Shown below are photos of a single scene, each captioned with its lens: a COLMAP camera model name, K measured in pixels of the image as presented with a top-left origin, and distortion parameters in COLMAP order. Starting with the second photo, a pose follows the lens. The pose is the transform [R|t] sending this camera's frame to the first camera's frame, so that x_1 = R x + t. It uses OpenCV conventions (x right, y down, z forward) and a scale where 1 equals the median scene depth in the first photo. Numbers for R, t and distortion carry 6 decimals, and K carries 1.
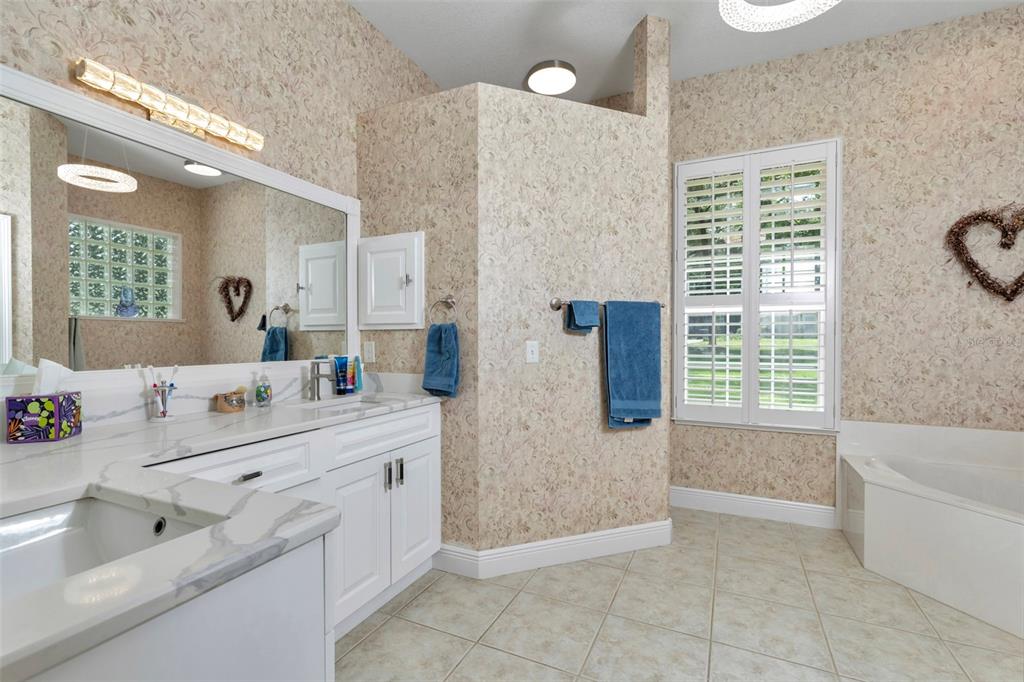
lens RADIAL K [[462.5, 0, 507.4], [0, 462.5, 339.7], [0, 0, 1]] dist [0.001934, -0.000126]
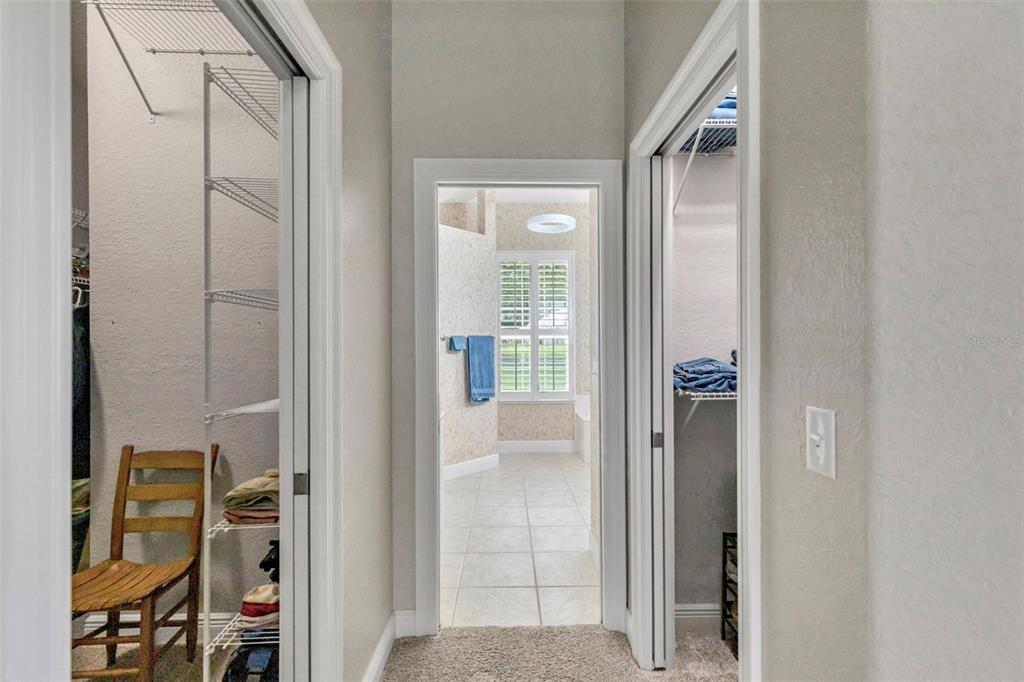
lens RADIAL K [[462.5, 0, 514.8], [0, 462.5, 343.8], [0, 0, 1]] dist [0.001934, -0.000126]
pose [[0.893647, -0.007165, 0.448714, -0.437383], [0.011161, 0.999918, -0.006262, -0.035628], [-0.448633, 0.010605, 0.893653, -0.718647]]
